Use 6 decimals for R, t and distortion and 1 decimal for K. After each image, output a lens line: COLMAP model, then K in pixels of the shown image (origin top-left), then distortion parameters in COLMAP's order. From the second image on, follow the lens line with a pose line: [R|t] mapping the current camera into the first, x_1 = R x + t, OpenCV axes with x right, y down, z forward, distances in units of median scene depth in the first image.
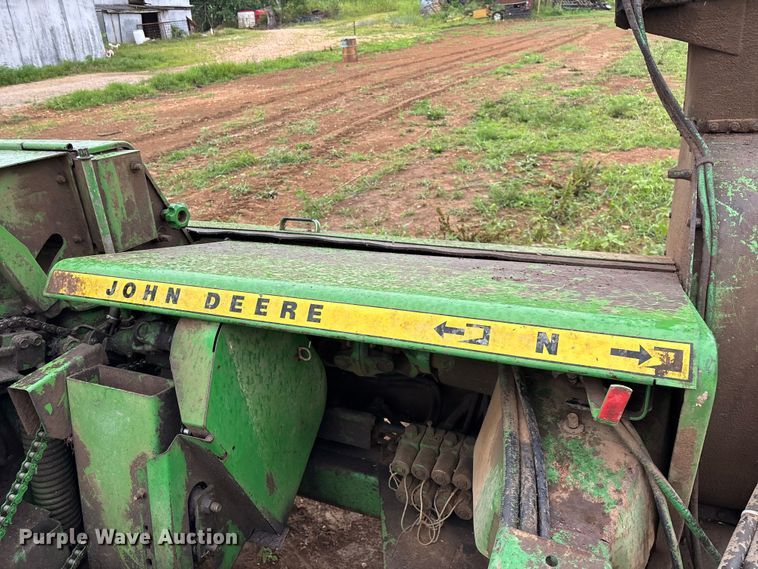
lens RADIAL K [[569.5, 0, 390.0], [0, 569.5, 282.7], [0, 0, 1]] dist [0.062124, -0.066629]
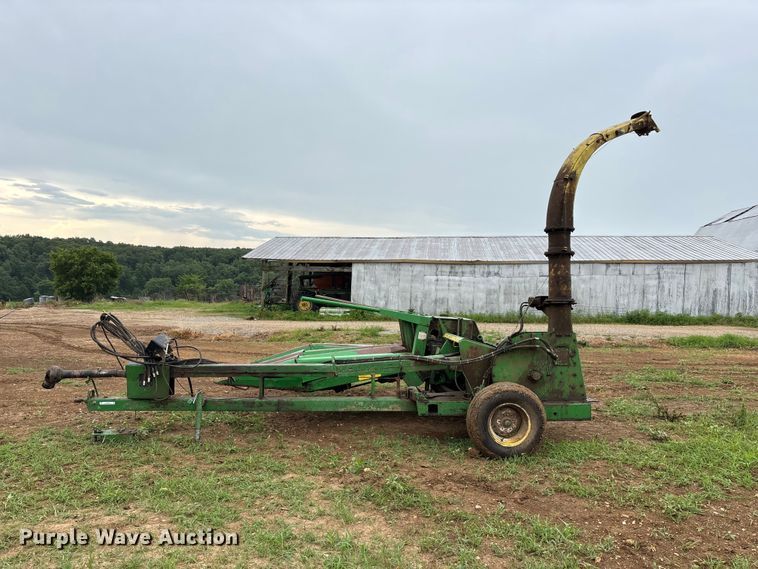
lens RADIAL K [[569.5, 0, 377.5], [0, 569.5, 288.2], [0, 0, 1]] dist [0.062124, -0.066629]
pose [[0.423688, 0.073097, -0.902854, 0.150759], [-0.423470, 0.897092, -0.126093, 0.020267], [0.800726, 0.435756, 0.411042, -0.075992]]
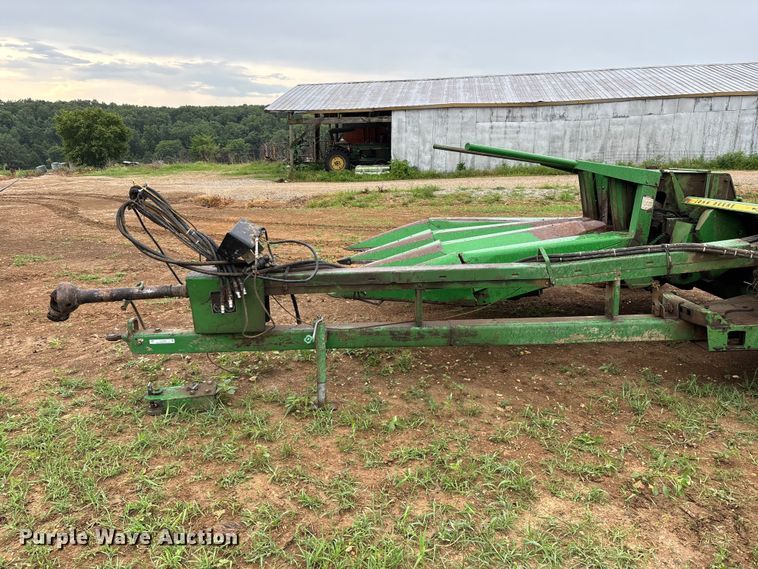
lens RADIAL K [[569.5, 0, 372.1], [0, 569.5, 285.4], [0, 0, 1]] dist [0.062124, -0.066629]
pose [[0.397098, 0.276068, -0.875271, 0.066827], [-0.392864, 0.913025, 0.109739, 0.028865], [0.829440, 0.300285, 0.471017, -0.074762]]
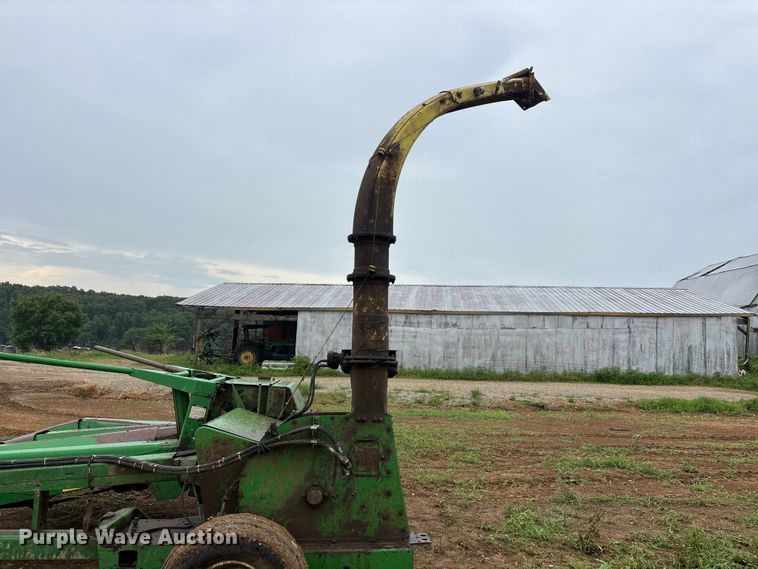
lens RADIAL K [[569.5, 0, 383.5], [0, 569.5, 280.7], [0, 0, 1]] dist [0.062124, -0.066629]
pose [[0.449844, -0.015281, -0.892977, 0.110308], [-0.429678, 0.872832, -0.231390, -0.010301], [0.782955, 0.487781, 0.386072, -0.004914]]
